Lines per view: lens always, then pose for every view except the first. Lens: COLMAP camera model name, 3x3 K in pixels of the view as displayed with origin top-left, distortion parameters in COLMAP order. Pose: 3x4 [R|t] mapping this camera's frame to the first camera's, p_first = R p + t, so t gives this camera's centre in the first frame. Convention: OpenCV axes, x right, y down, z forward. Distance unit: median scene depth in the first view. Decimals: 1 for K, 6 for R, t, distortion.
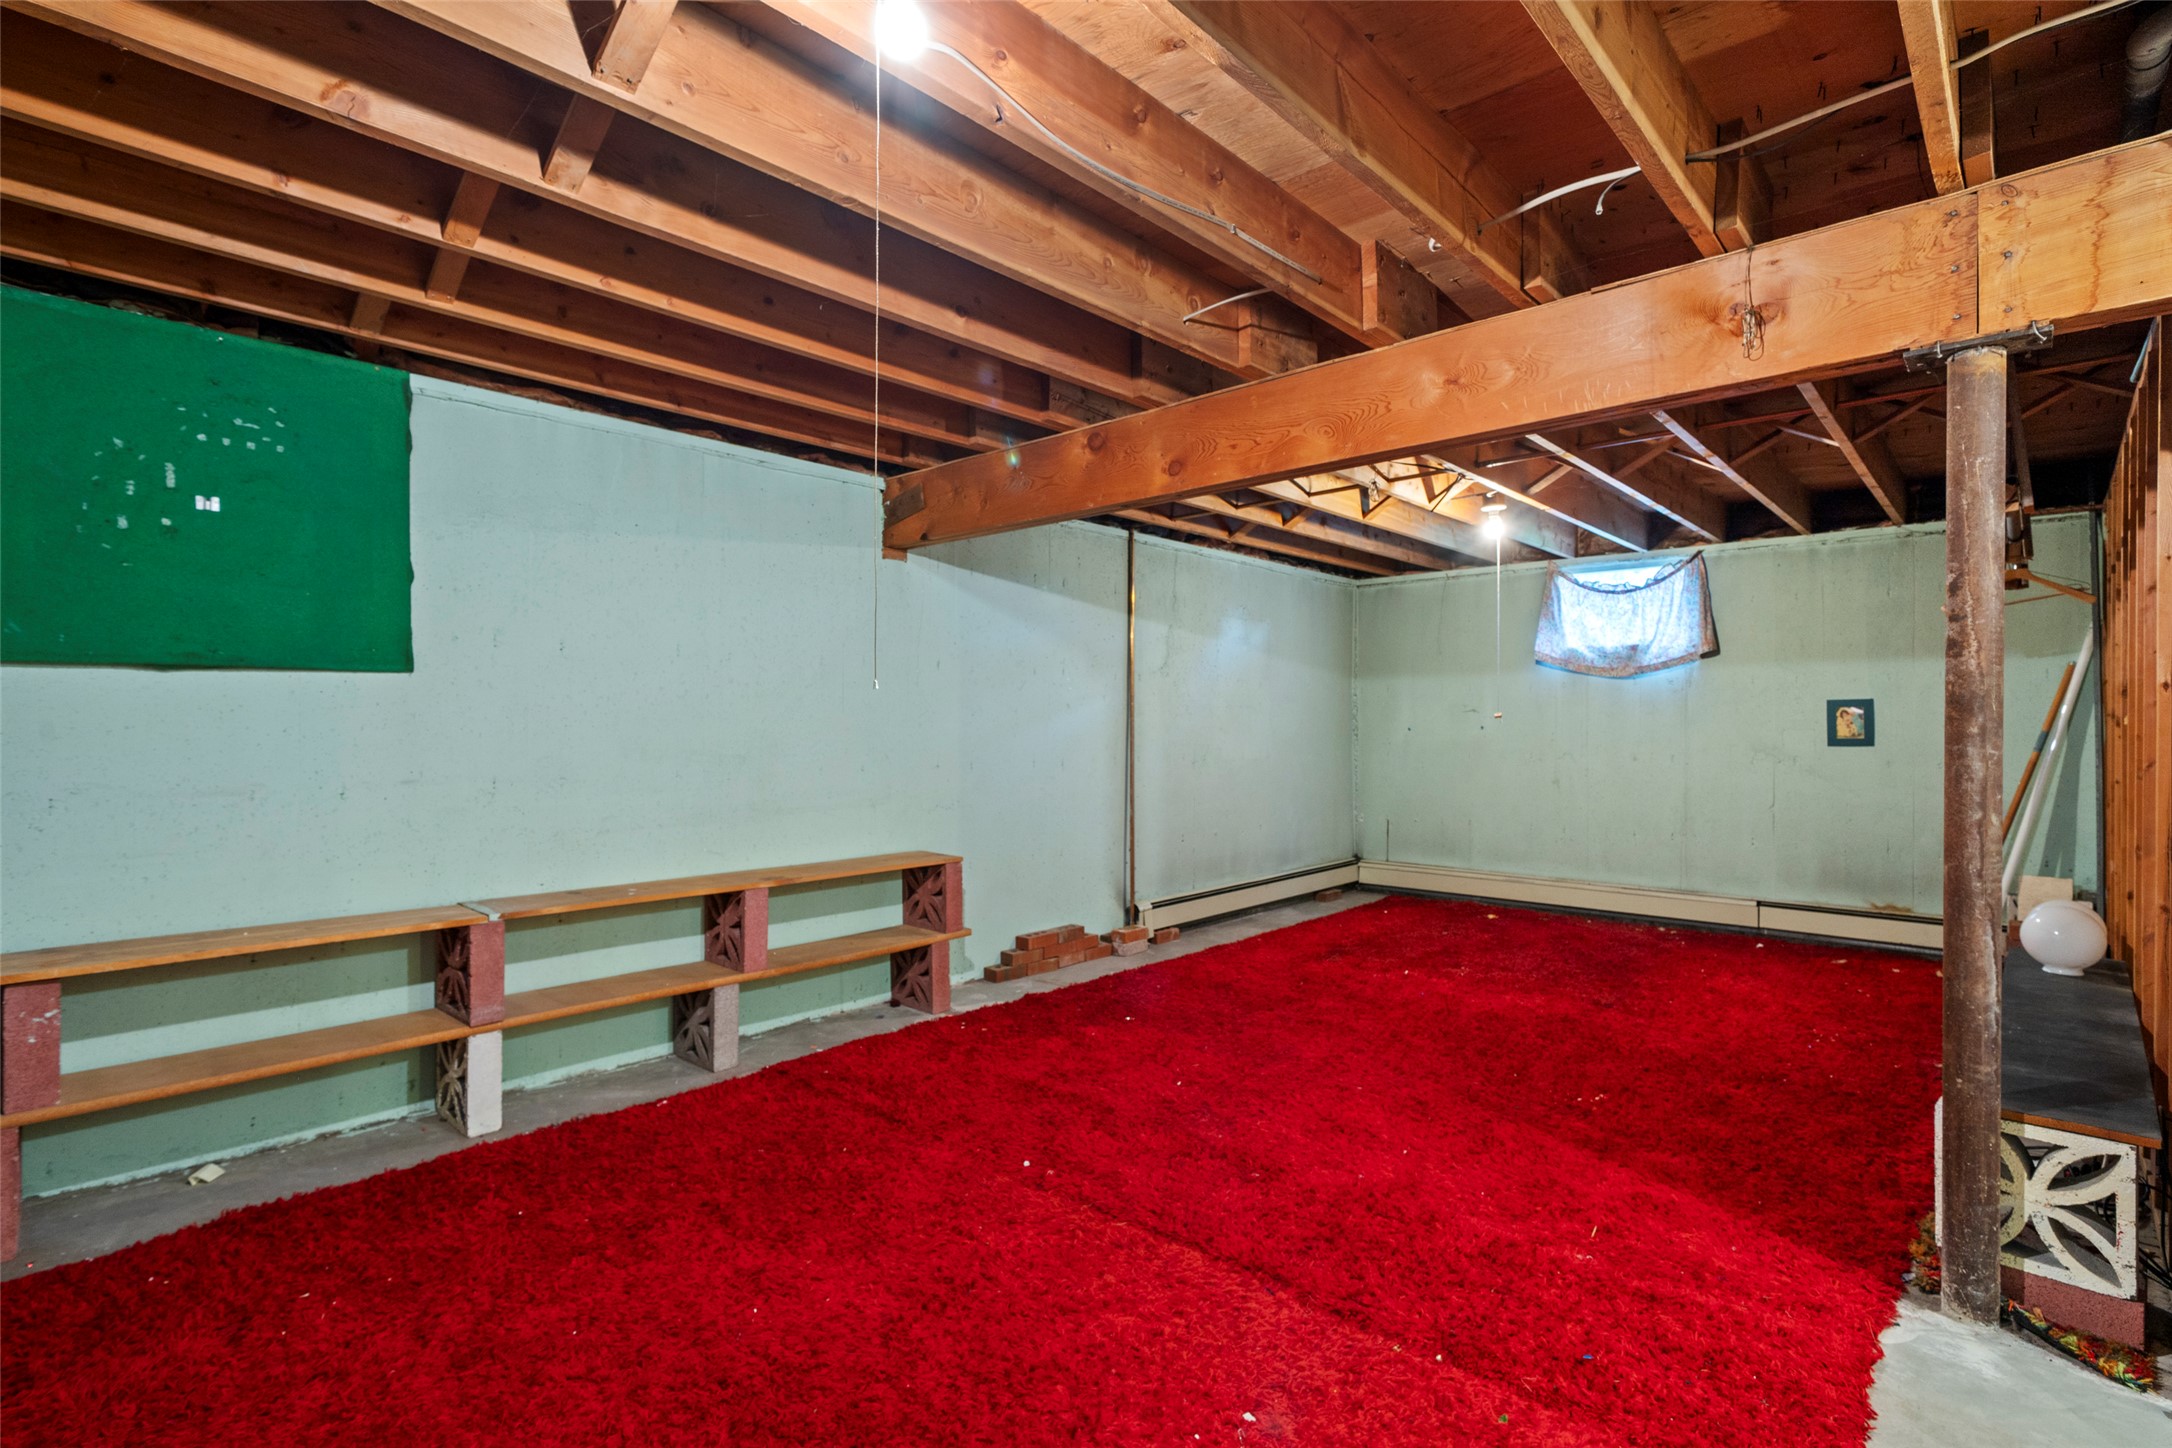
lens RADIAL K [[1023.8, 0, 1085.8], [0, 1023.8, 726.1], [0, 0, 1]] dist [0.000183, 0.000015]
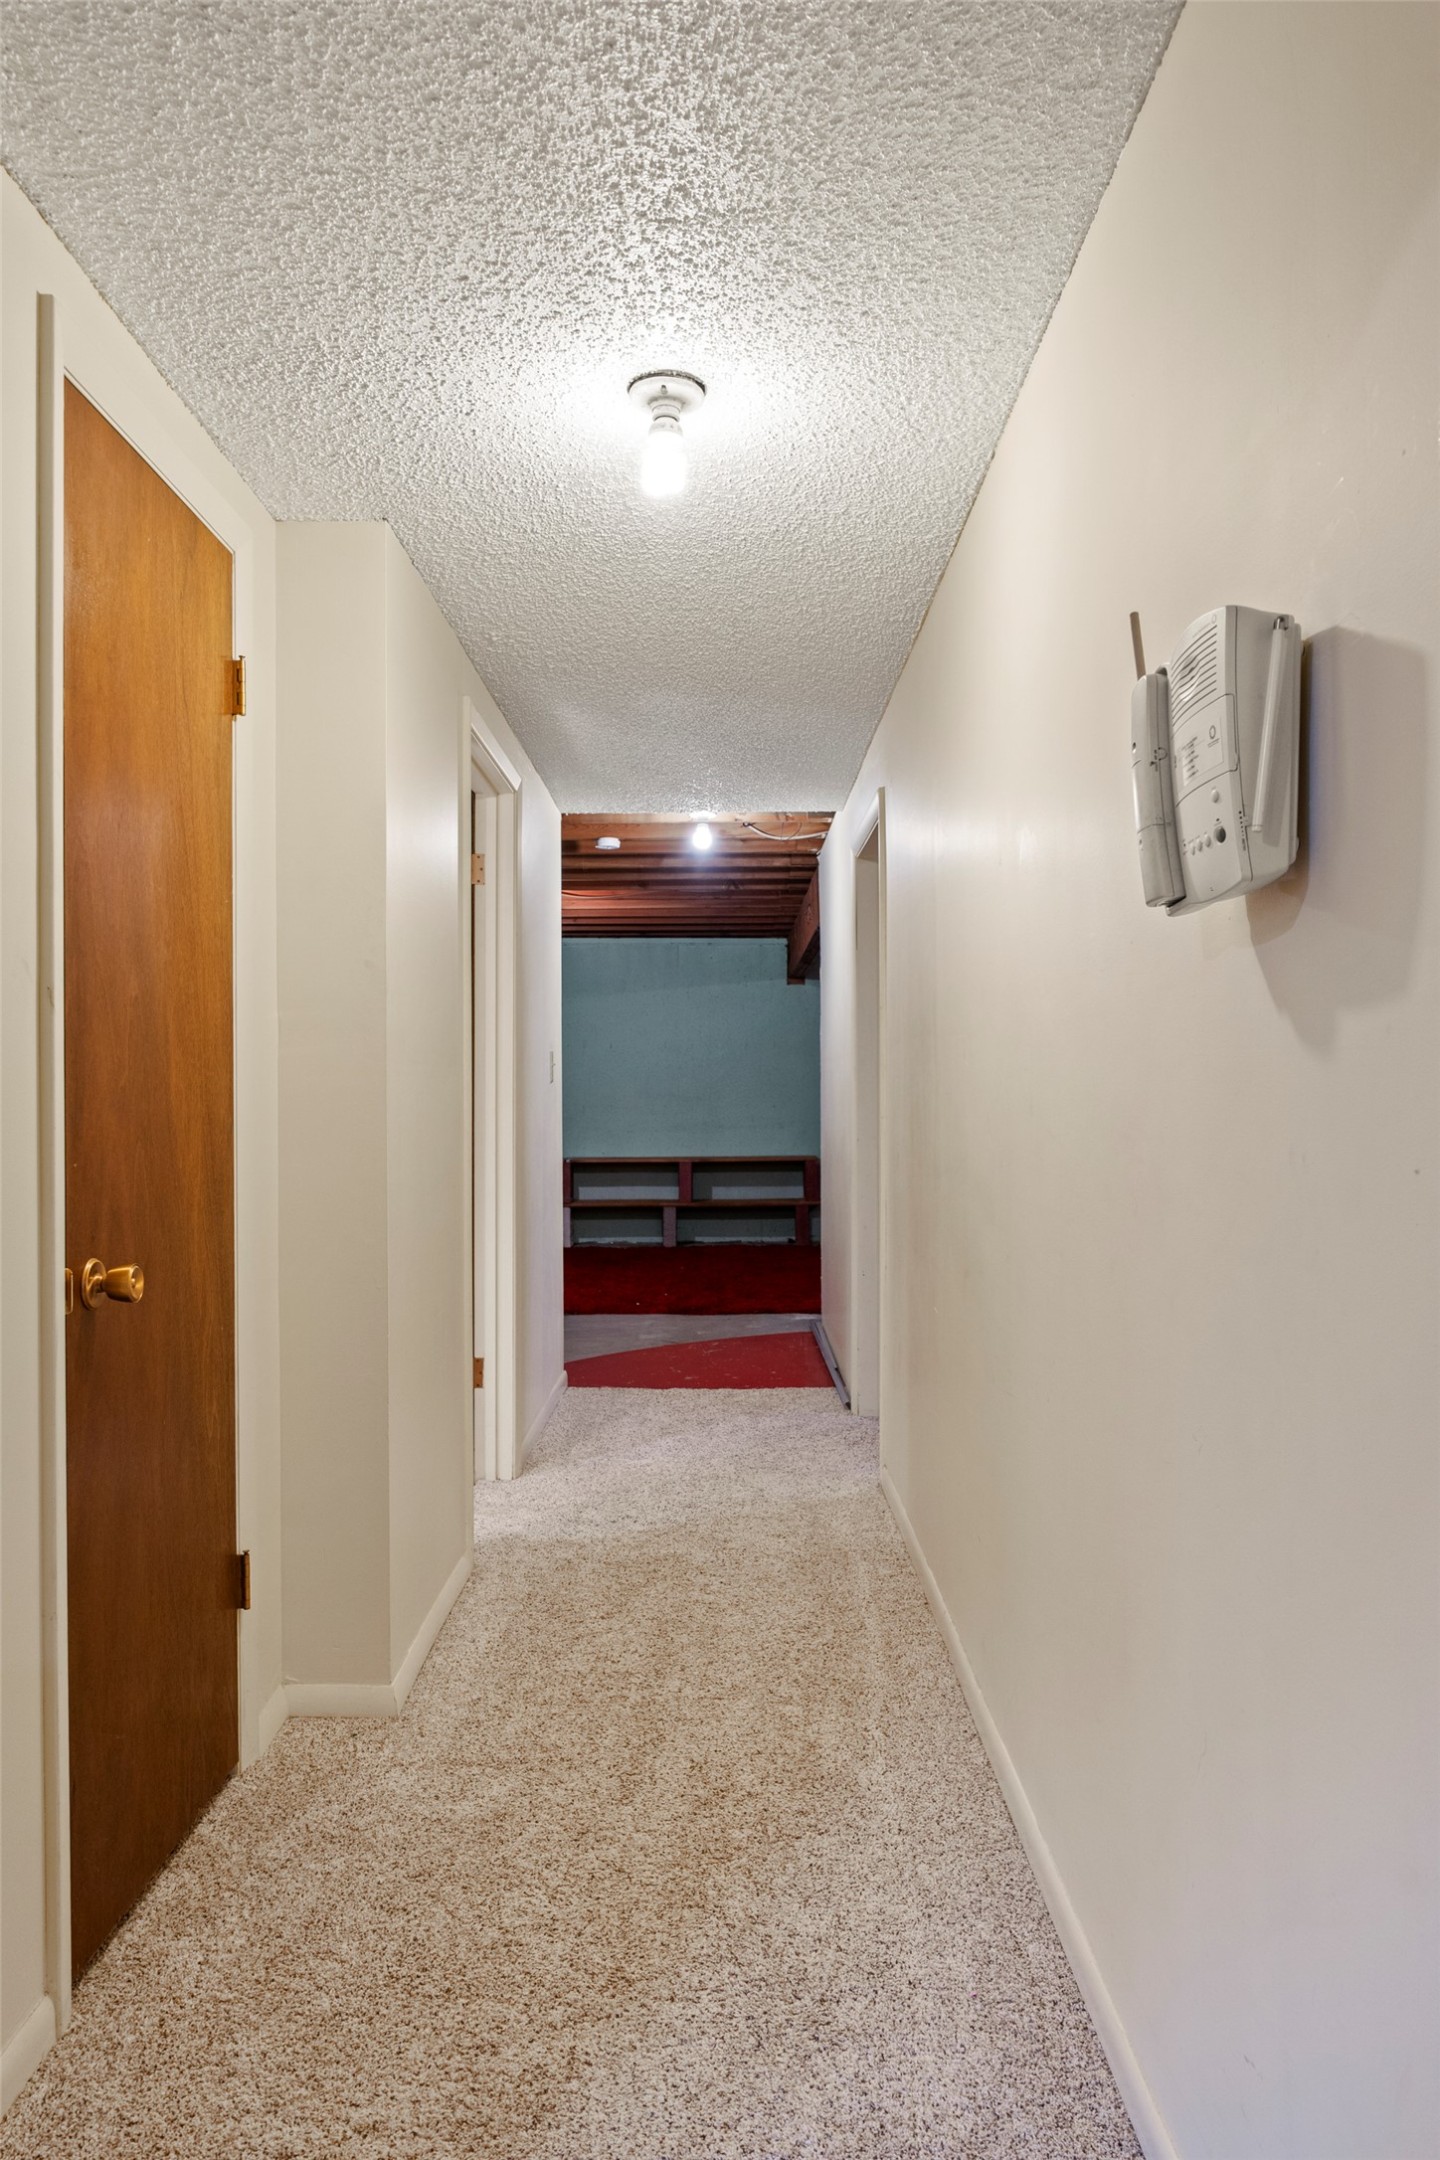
lens RADIAL K [[1471.4, 0, 720.1], [0, 1471.4, 1080.5], [0, 0, 1]] dist [-0.000077, -0.000001]
pose [[0.685733, -0.003141, -0.727847, 1.606292], [0.004184, 0.999991, -0.000374, -0.001860], [0.727842, -0.002789, 0.685740, -0.827157]]
